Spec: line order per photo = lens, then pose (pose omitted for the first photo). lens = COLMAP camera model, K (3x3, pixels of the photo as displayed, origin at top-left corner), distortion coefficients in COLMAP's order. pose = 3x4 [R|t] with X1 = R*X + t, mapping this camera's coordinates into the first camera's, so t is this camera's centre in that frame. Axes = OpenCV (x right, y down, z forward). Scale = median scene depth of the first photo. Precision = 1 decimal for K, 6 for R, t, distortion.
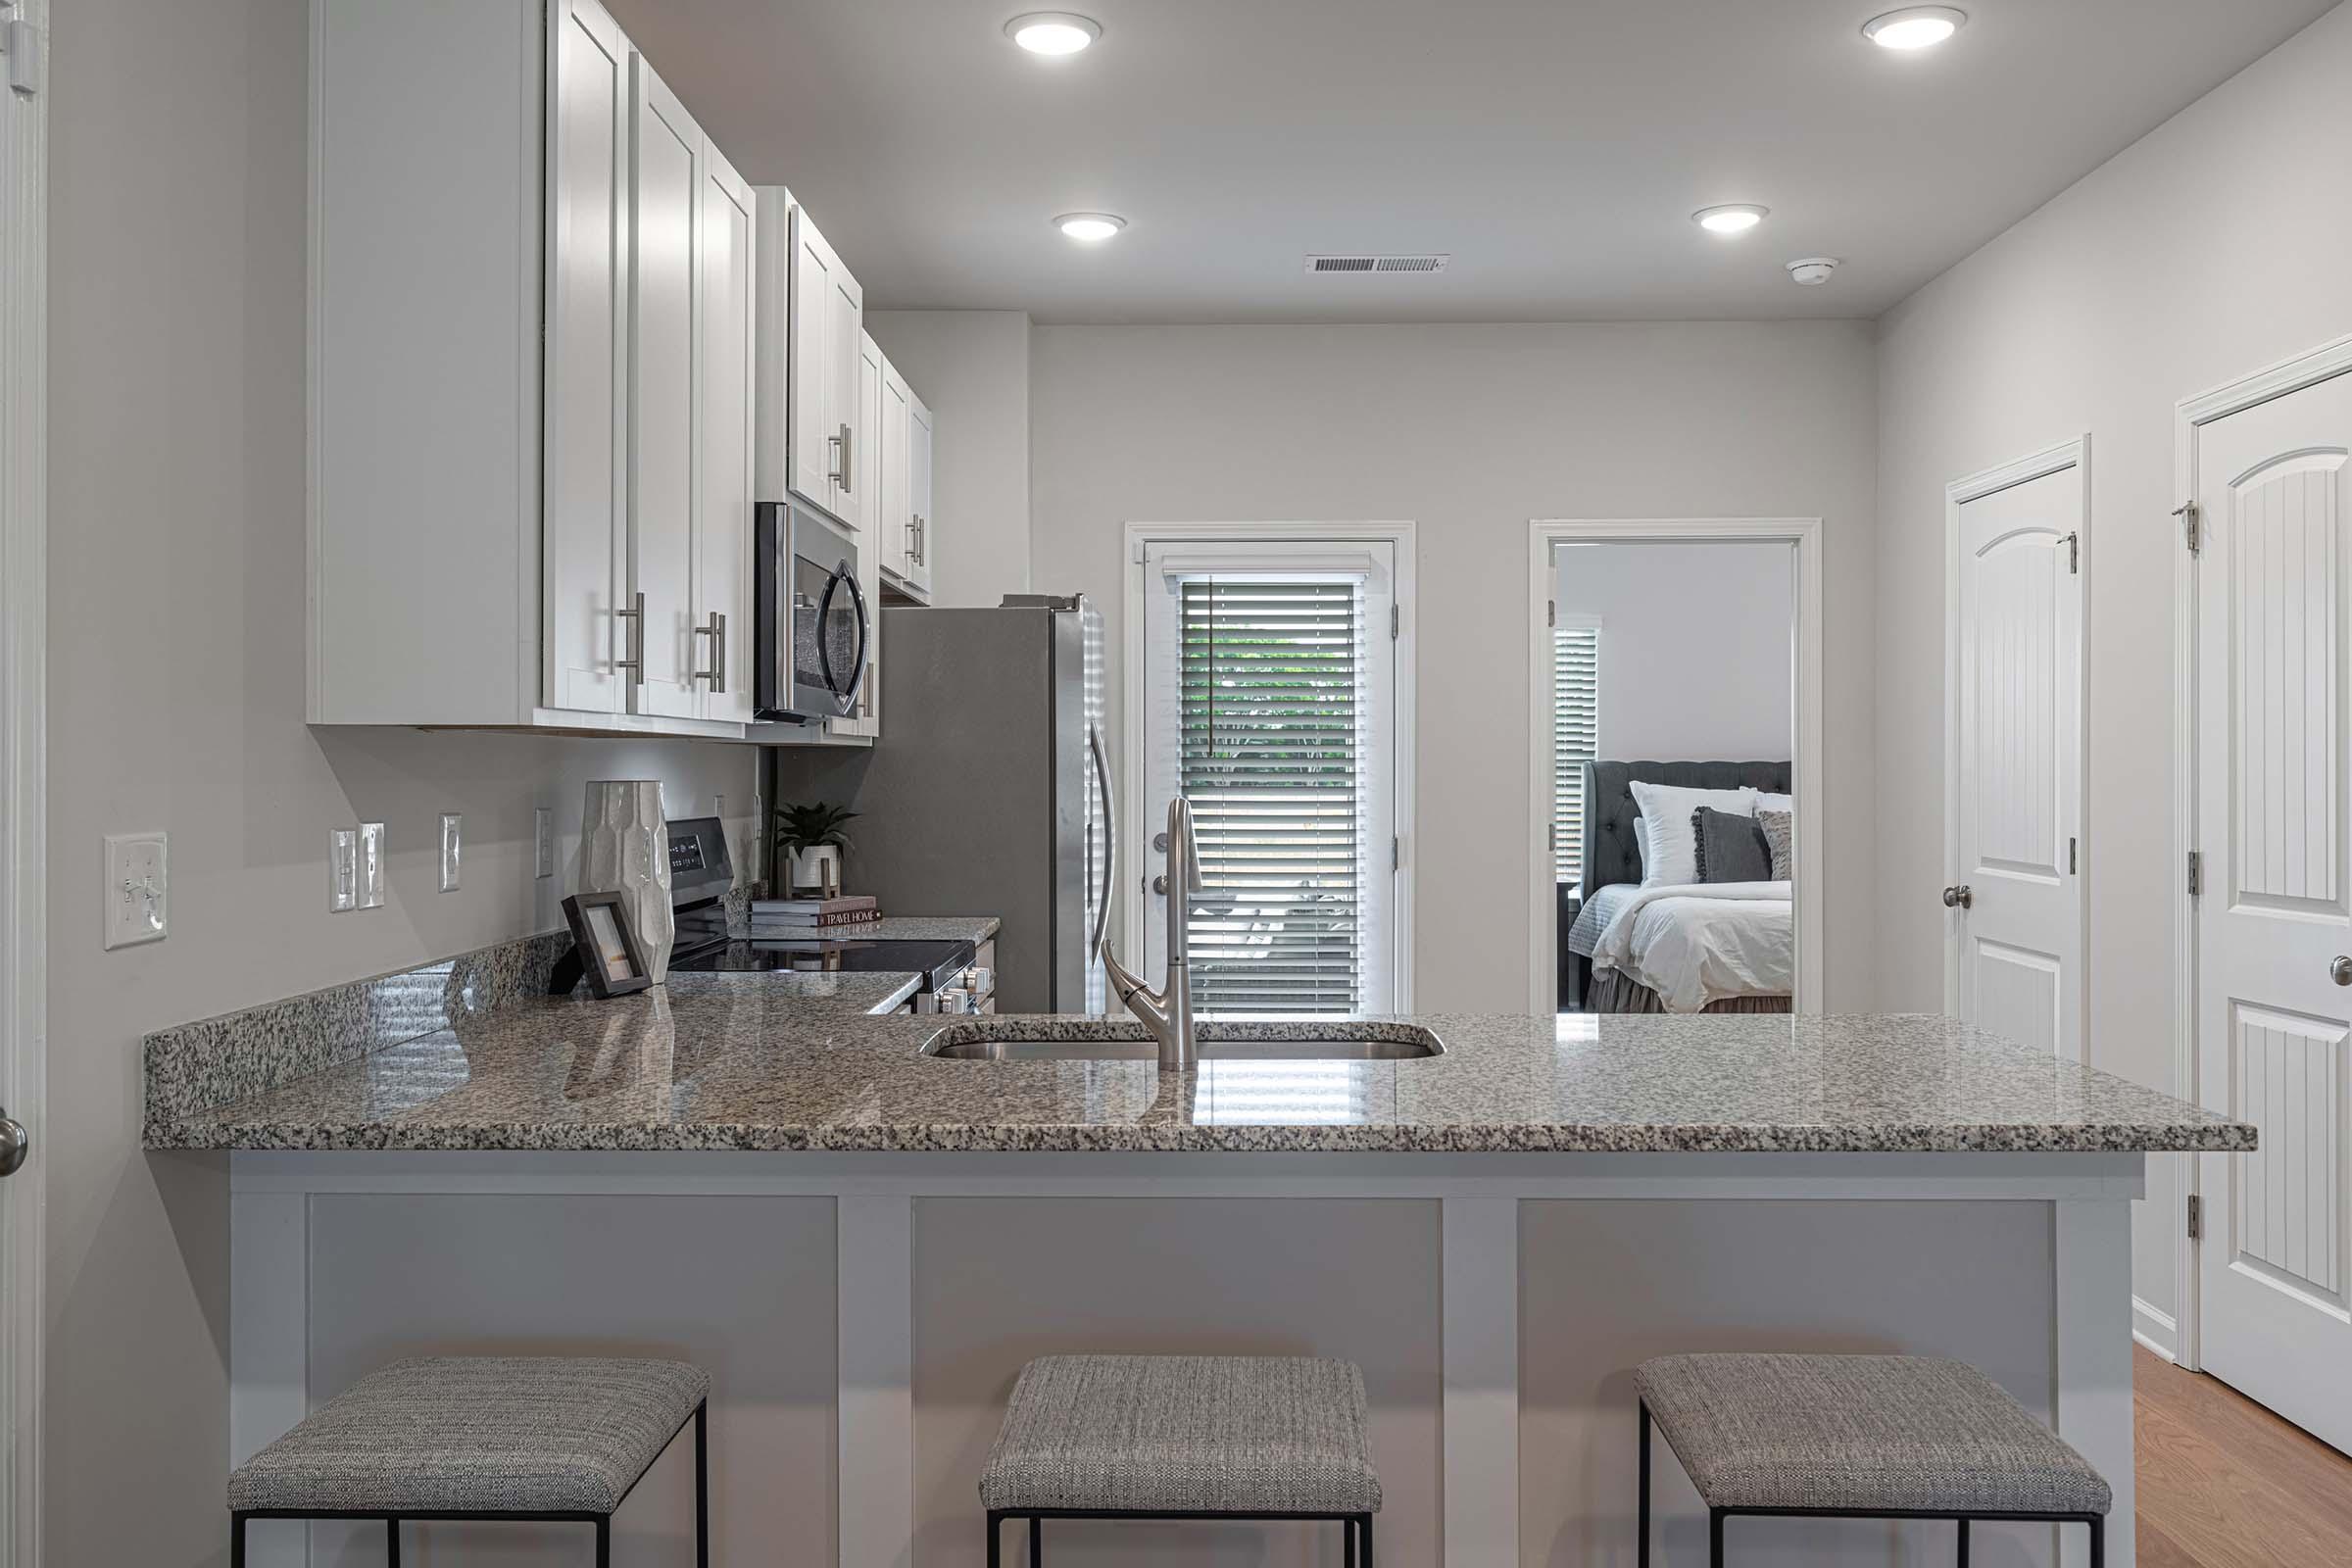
lens RADIAL K [[2014.7, 0, 1191.6], [0, 2014.7, 778.5], [0, 0, 1]] dist [-0.005875, -0.002740]
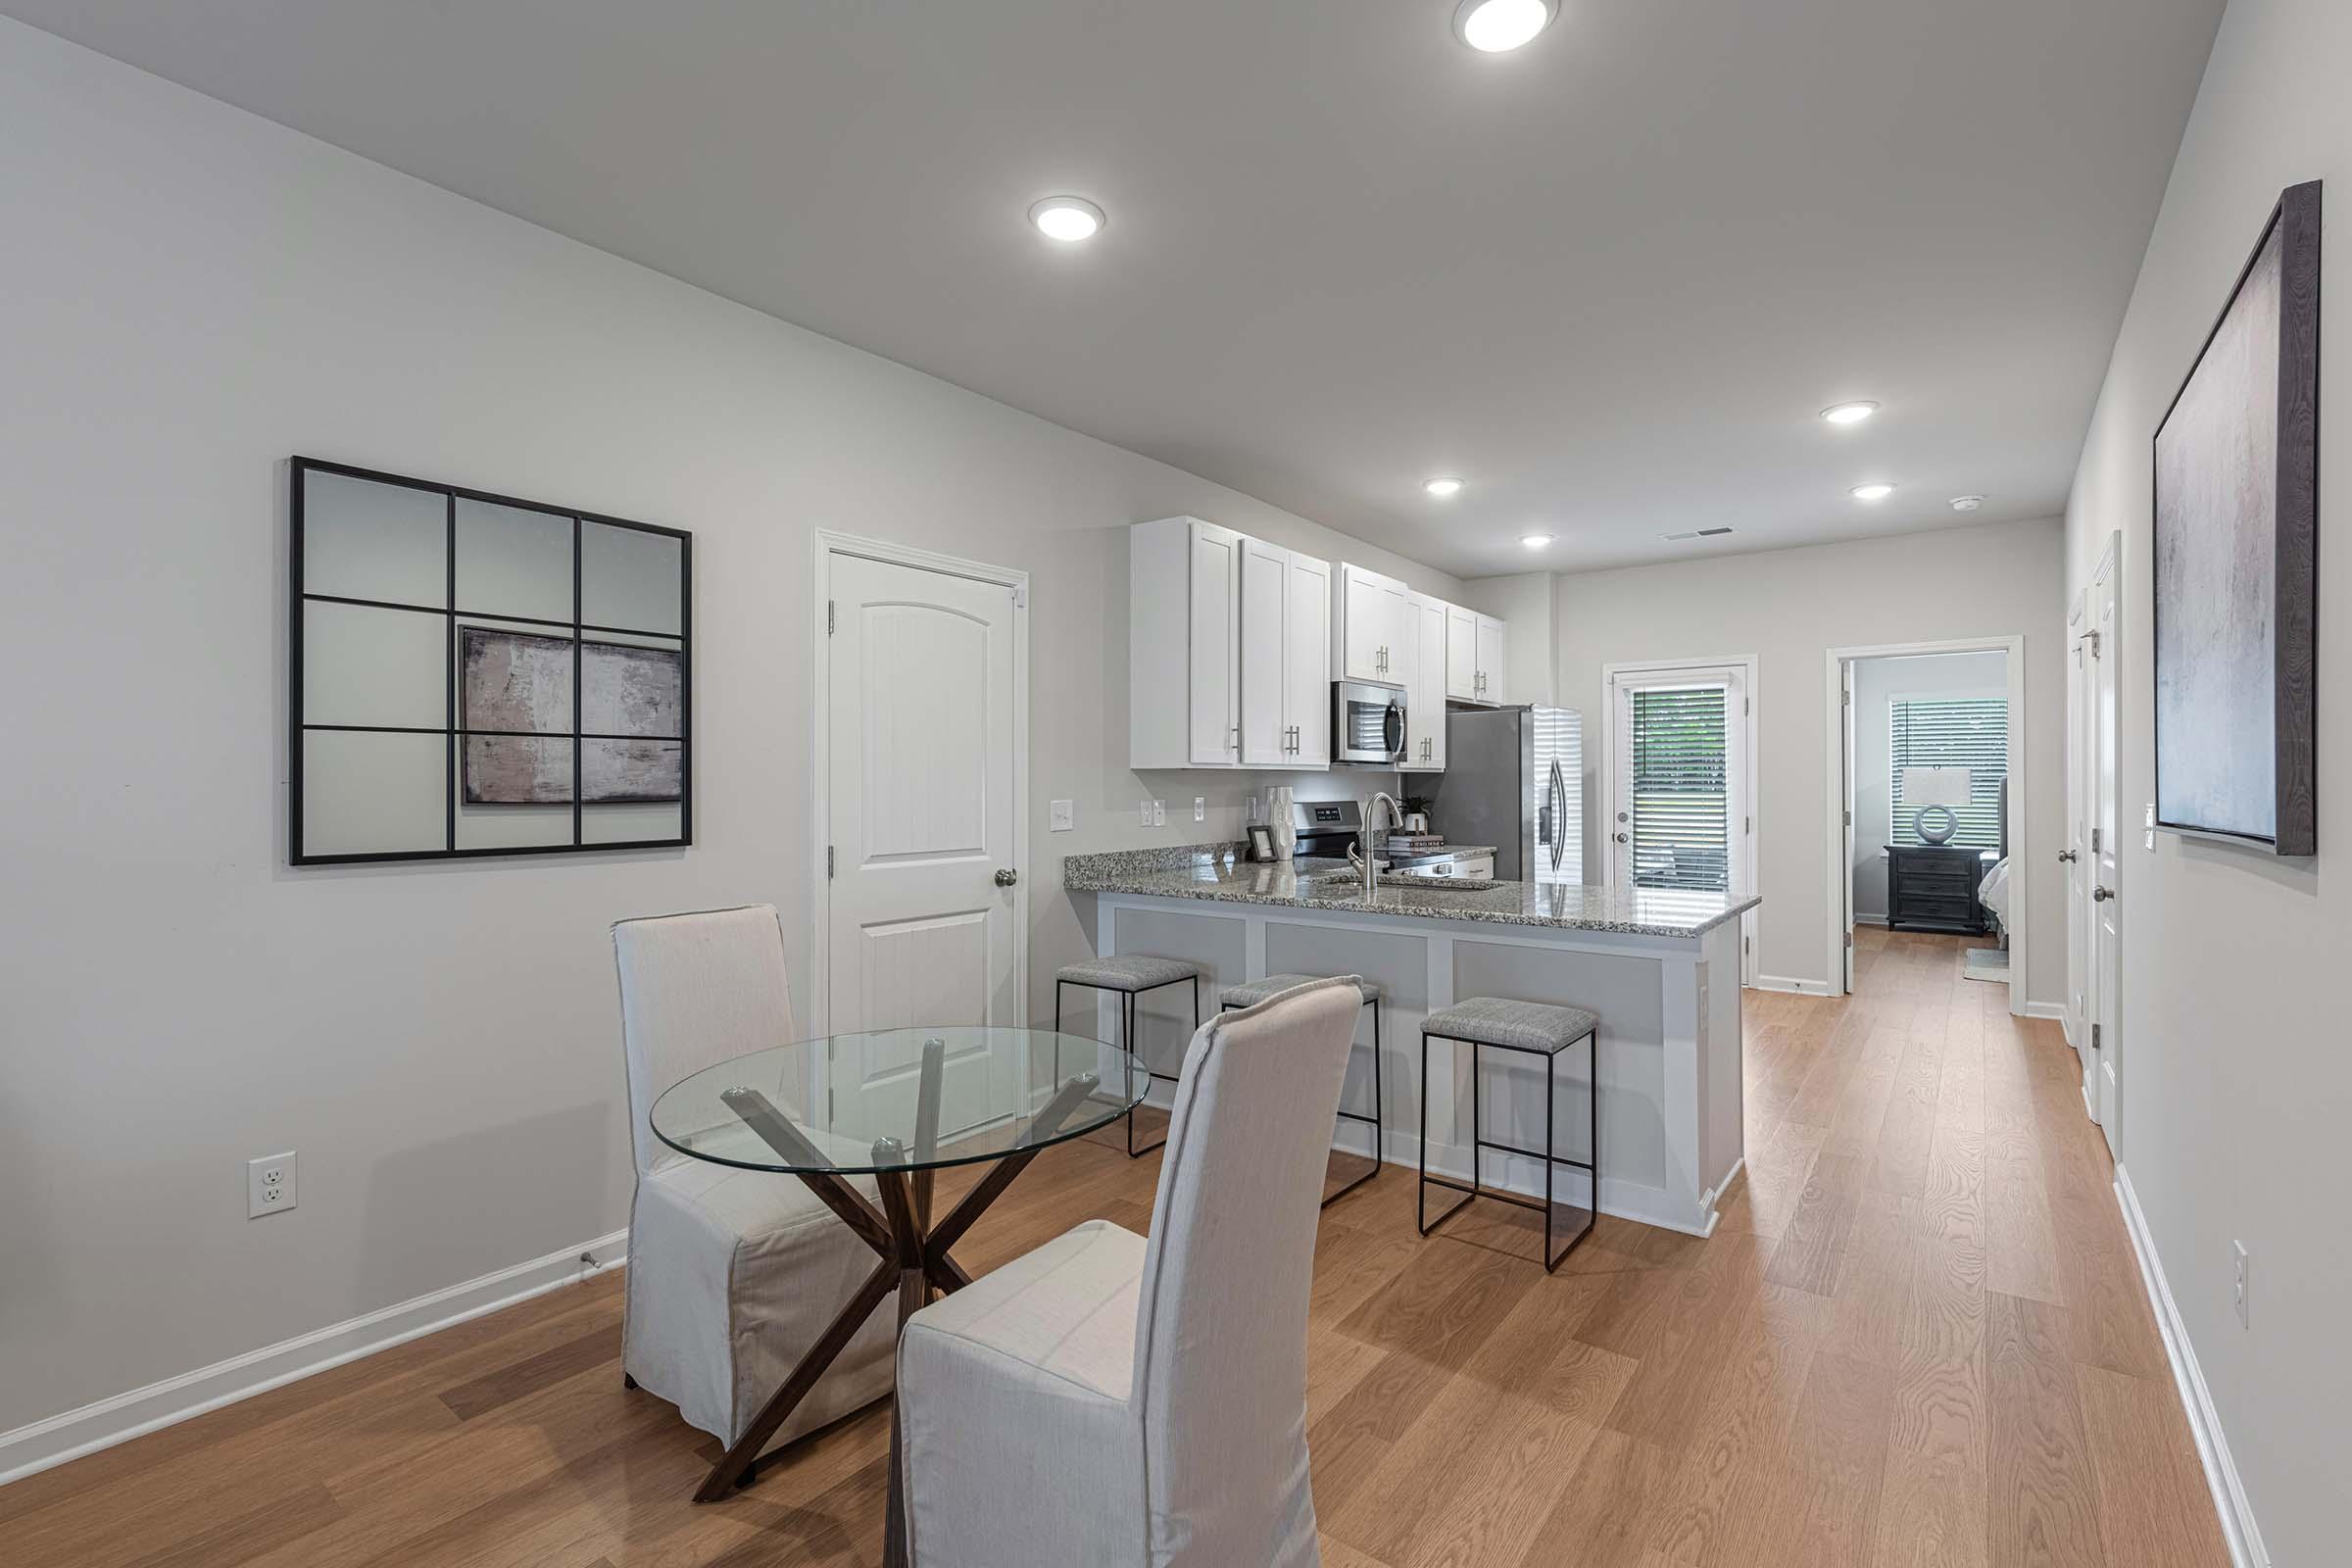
lens RADIAL K [[1058.6, 0, 1223.3], [0, 1058.6, 782.3], [0, 0, 1]] dist [-0.001236, -0.000424]
pose [[0.819168, -0.000295, -0.573554, 0.434775], [-0.001870, 0.999993, -0.003185, 0.000196], [0.573551, 0.003682, 0.819162, -0.210776]]
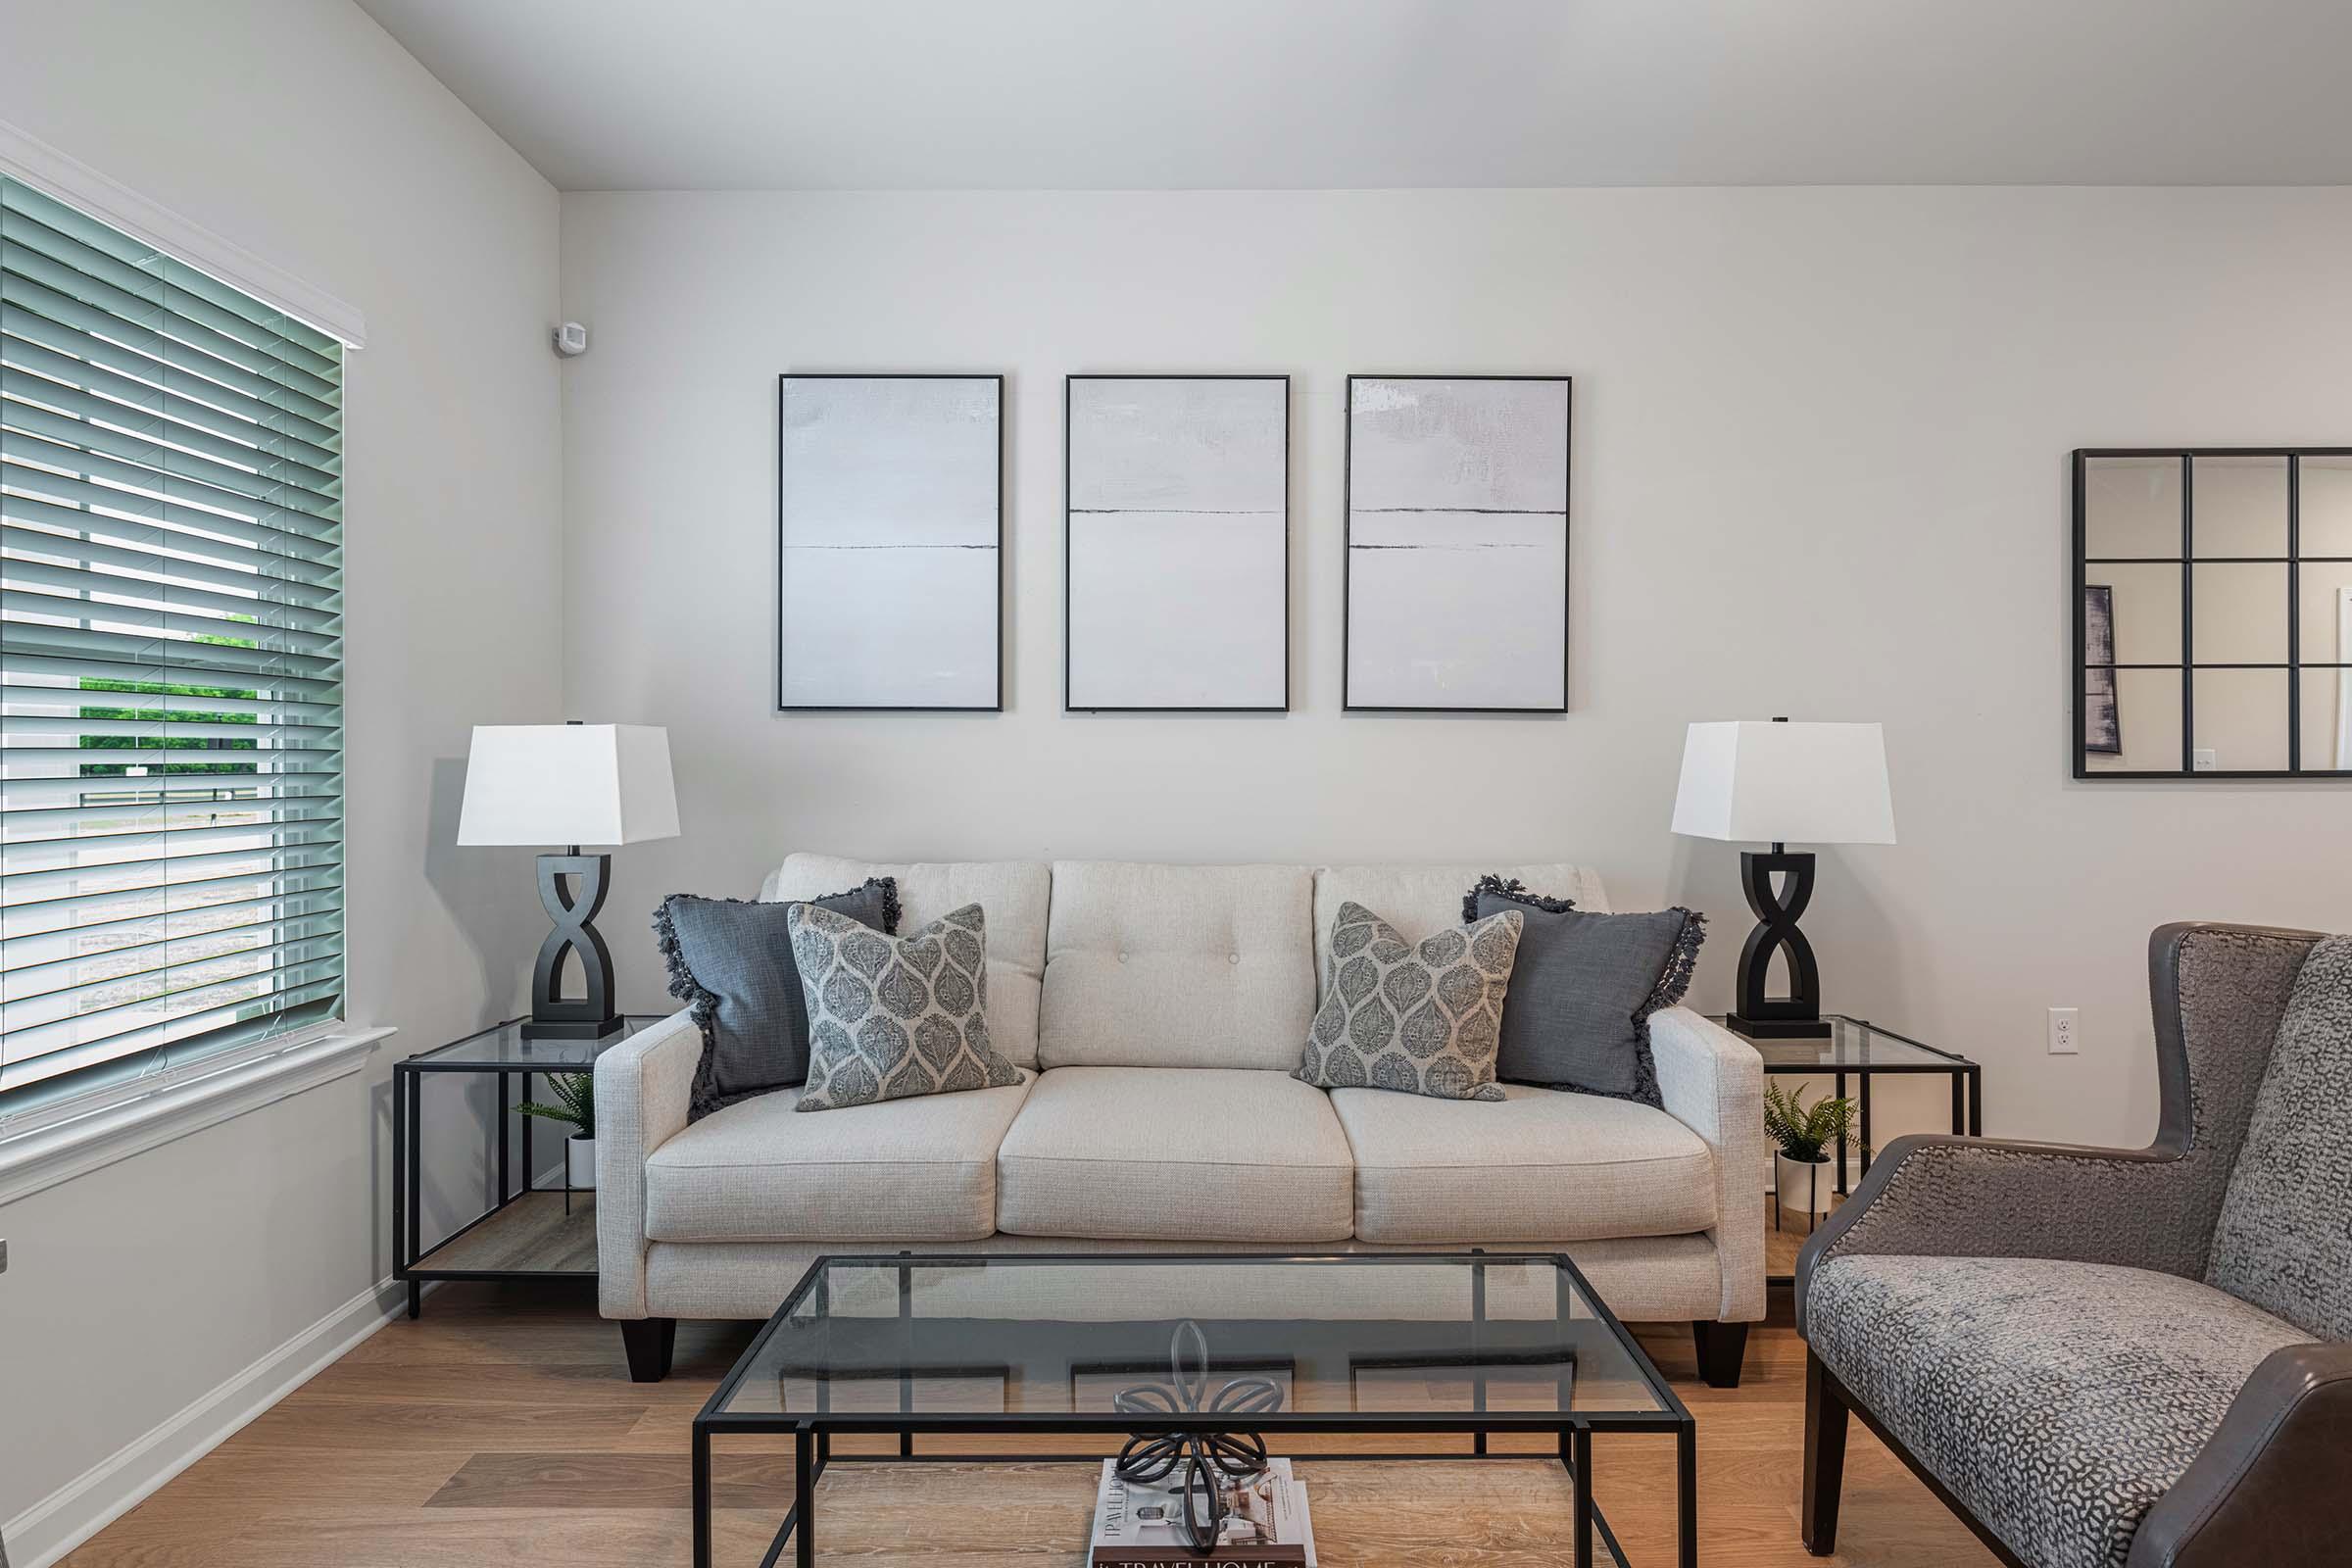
lens RADIAL K [[1235.5, 0, 1173.9], [0, 1235.5, 774.3], [0, 0, 1]] dist [-0.002568, -0.000738]
pose [[0.003827, 0.005287, -0.999979, 0.519348], [-0.001149, 0.999985, 0.005282, 0.037143], [0.999992, 0.001129, 0.003833, -0.633090]]
